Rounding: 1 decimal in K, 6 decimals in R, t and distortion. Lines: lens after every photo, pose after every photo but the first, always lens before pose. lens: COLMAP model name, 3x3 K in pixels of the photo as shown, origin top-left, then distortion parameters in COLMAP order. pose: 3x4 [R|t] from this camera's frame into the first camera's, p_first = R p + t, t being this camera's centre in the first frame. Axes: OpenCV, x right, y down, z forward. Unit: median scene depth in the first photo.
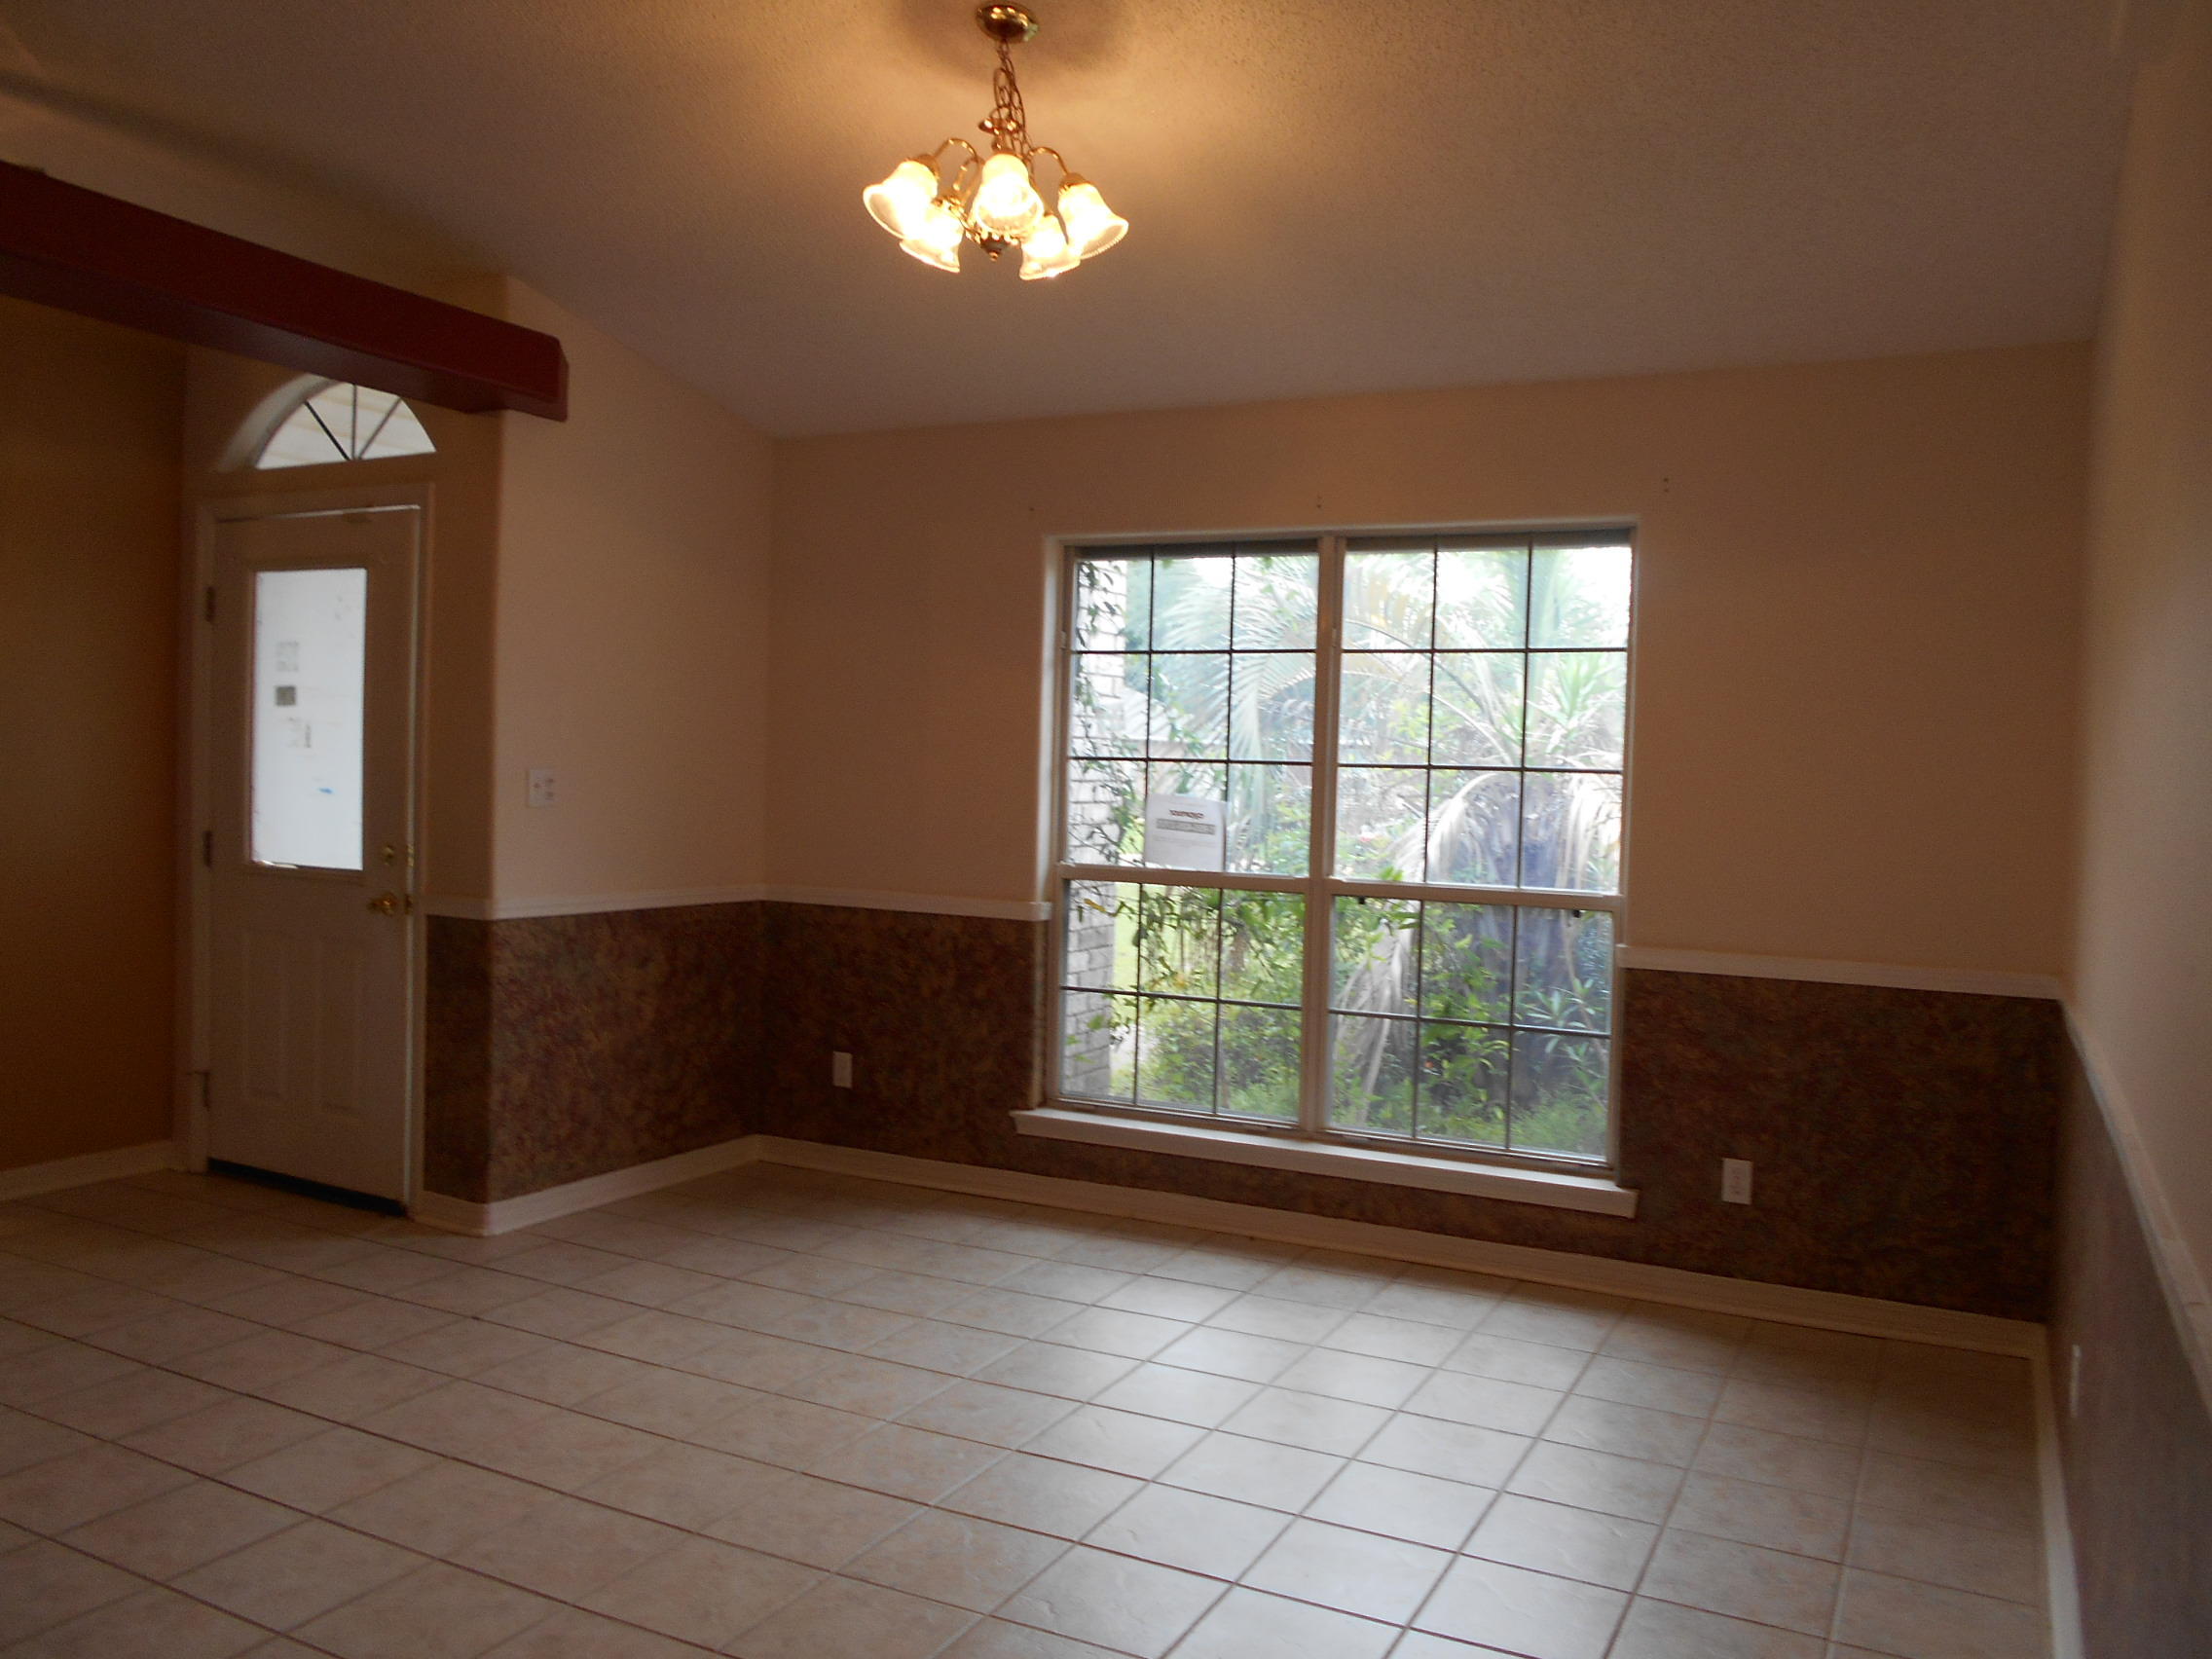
lens RADIAL K [[1755.9, 0, 1095.3], [0, 1755.9, 825.4], [0, 0, 1]] dist [-0.038290, 0.069366]
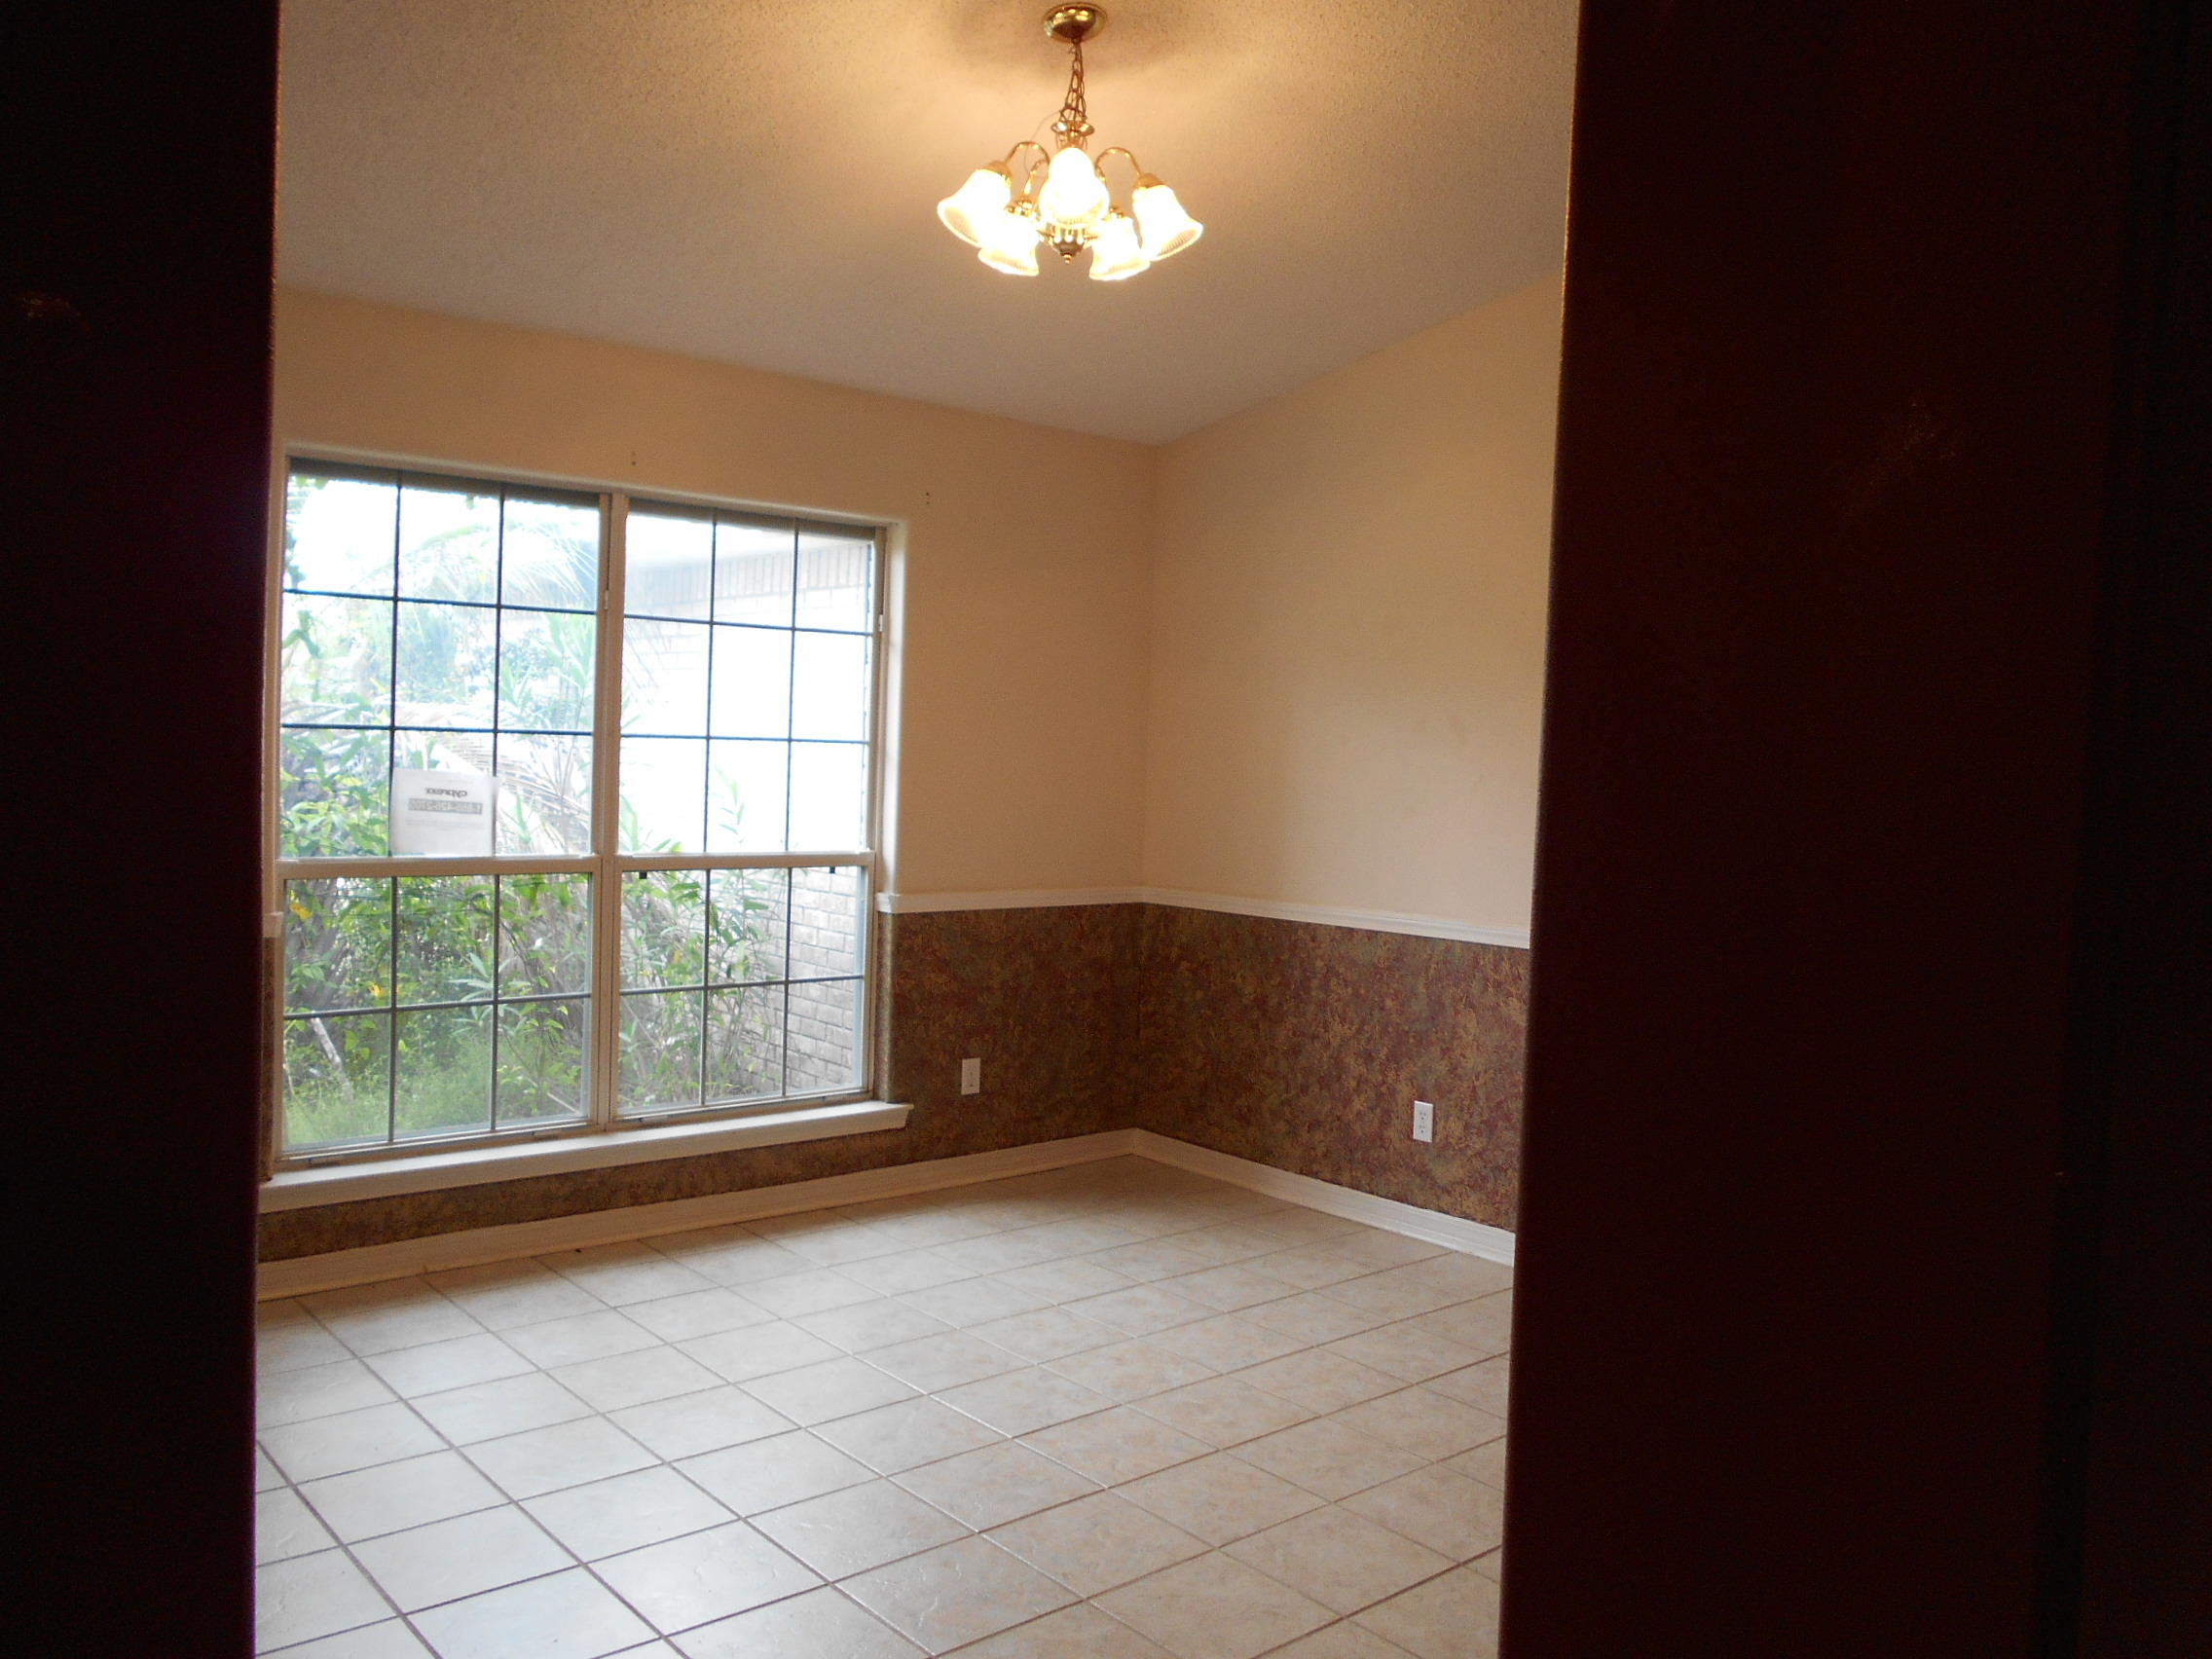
lens RADIAL K [[1755.9, 0, 1134.7], [0, 1755.9, 820.6], [0, 0, 1]] dist [-0.038290, 0.069366]
pose [[0.359879, -0.049042, 0.931709, -0.678281], [0.014836, 0.998792, 0.046842, -0.029814], [-0.932881, -0.003035, 0.360172, 0.415739]]
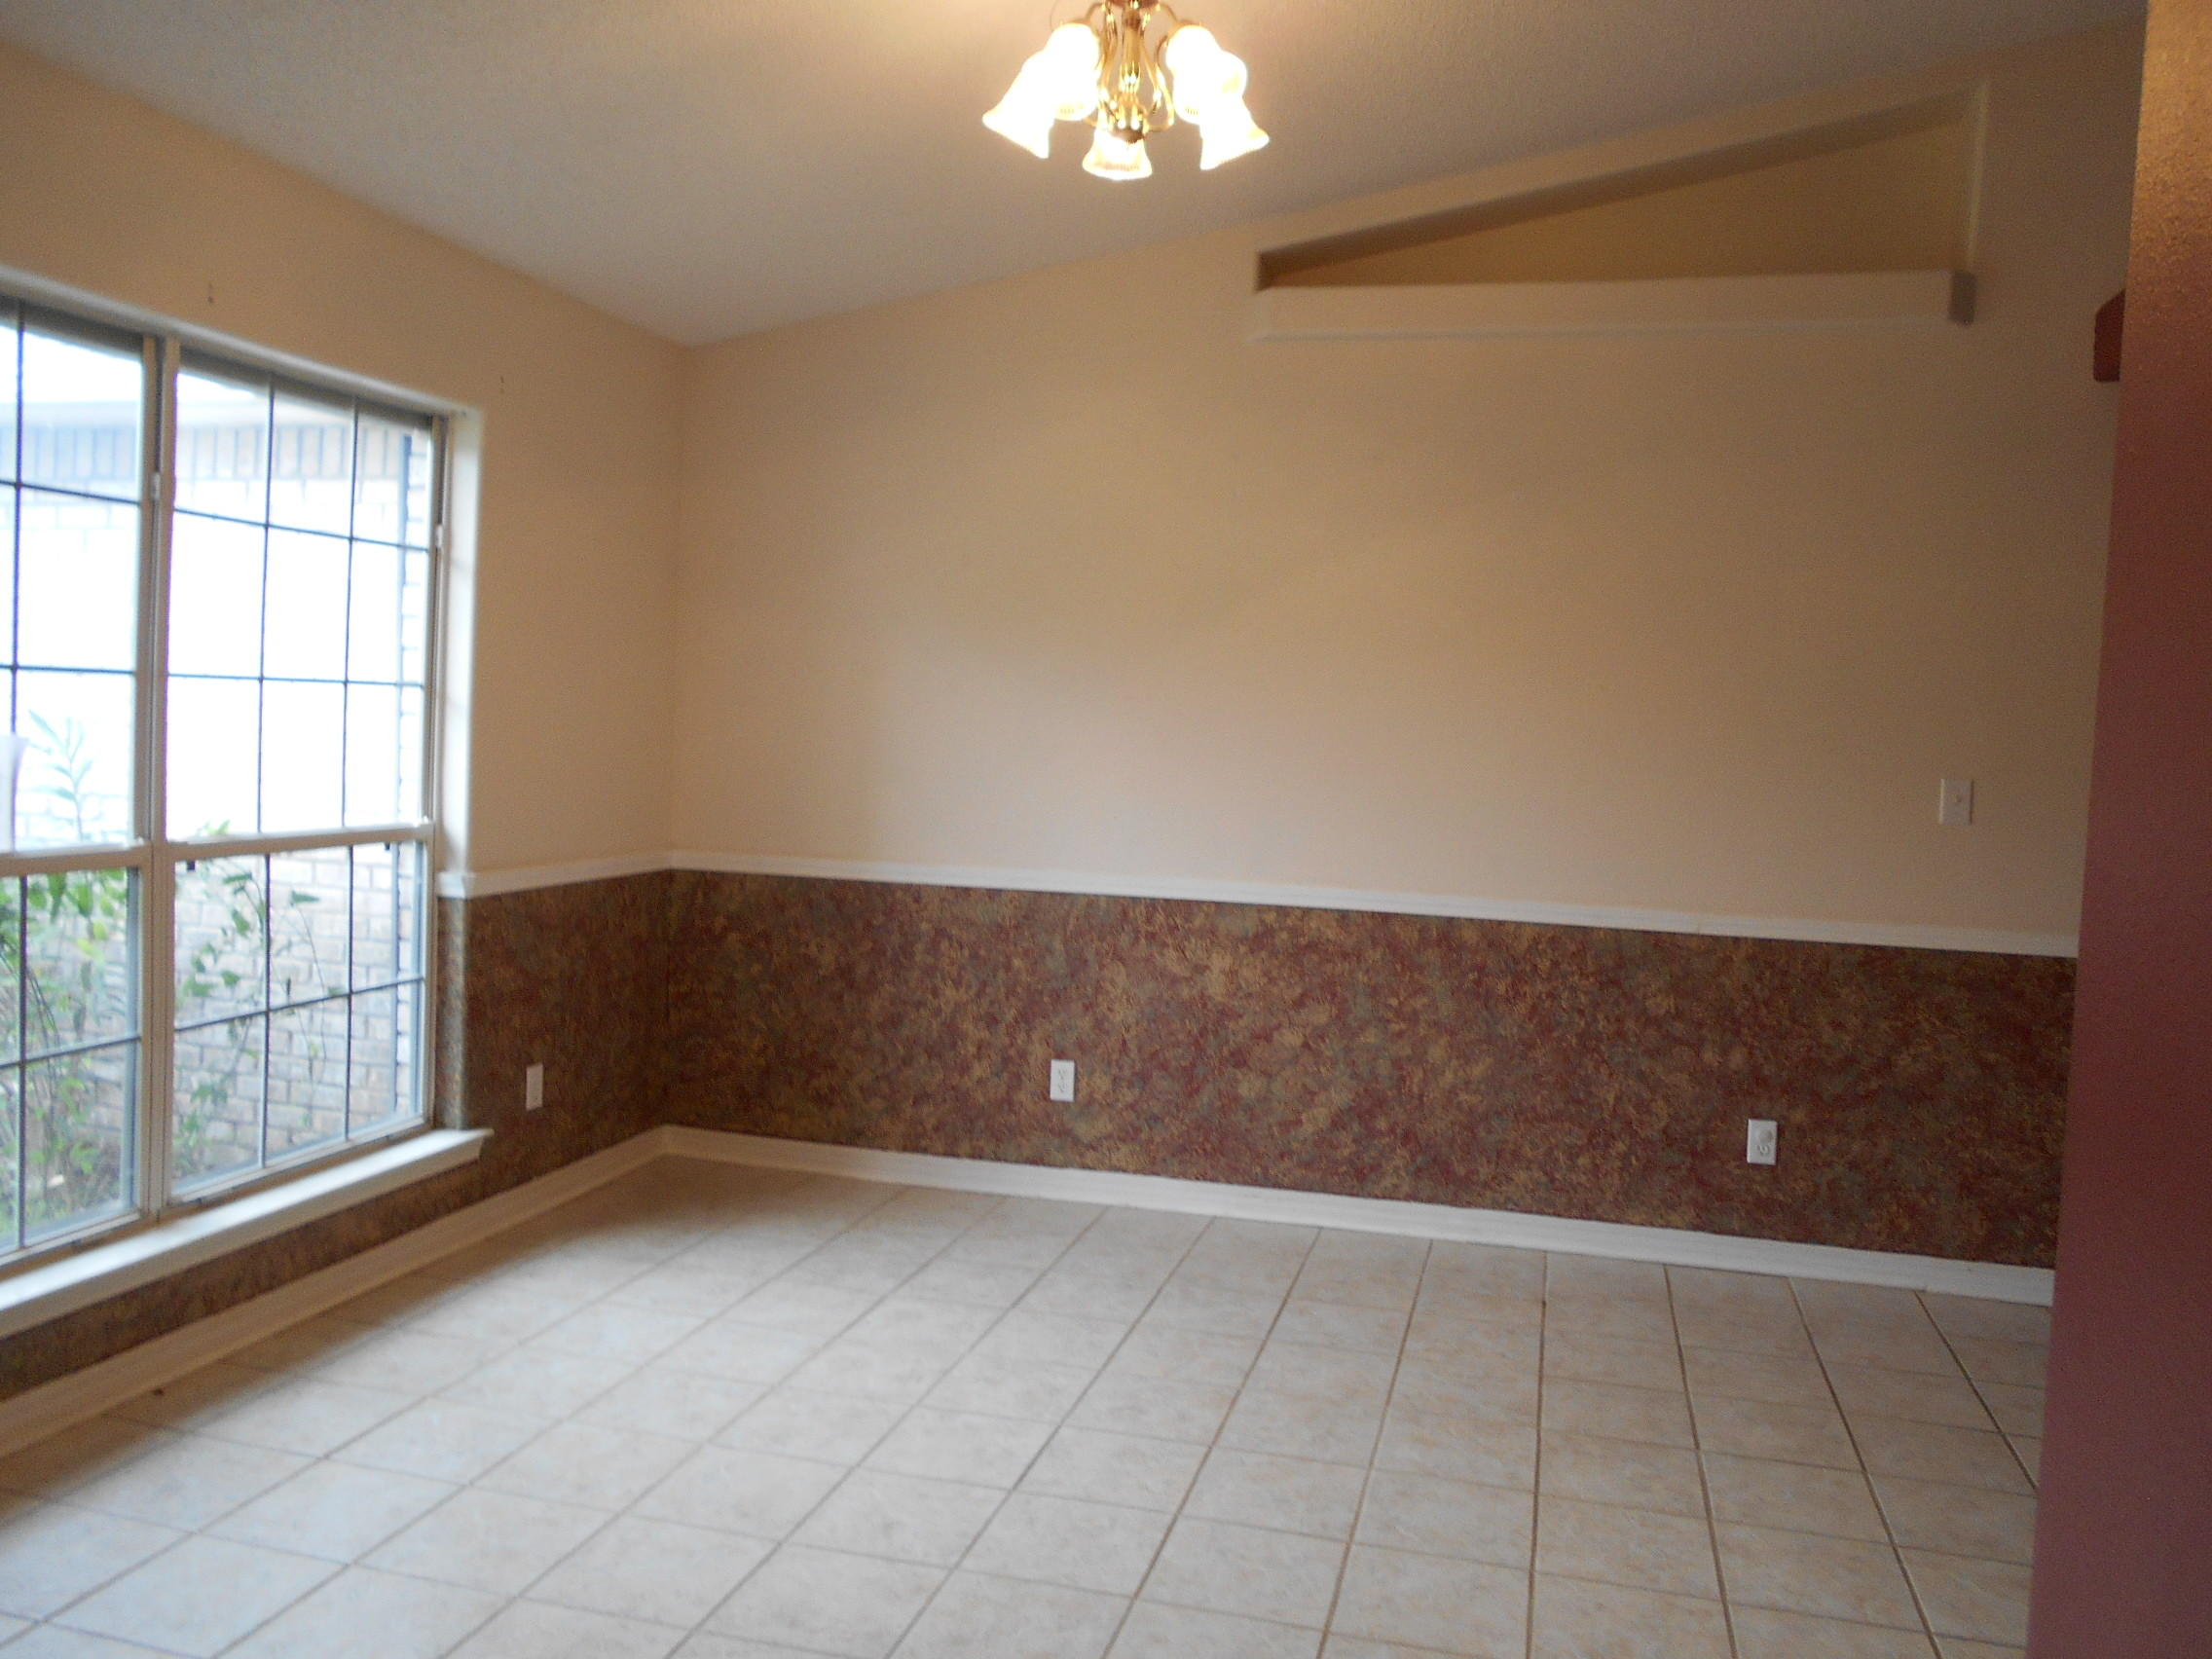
lens RADIAL K [[1755.9, 0, 1119.7], [0, 1755.9, 808.5], [0, 0, 1]] dist [-0.038290, 0.069366]
pose [[-0.221446, -0.078121, 0.972039, -0.642319], [-0.002041, 0.996821, 0.079648, -0.039000], [-0.975171, 0.015653, -0.220901, 0.823789]]
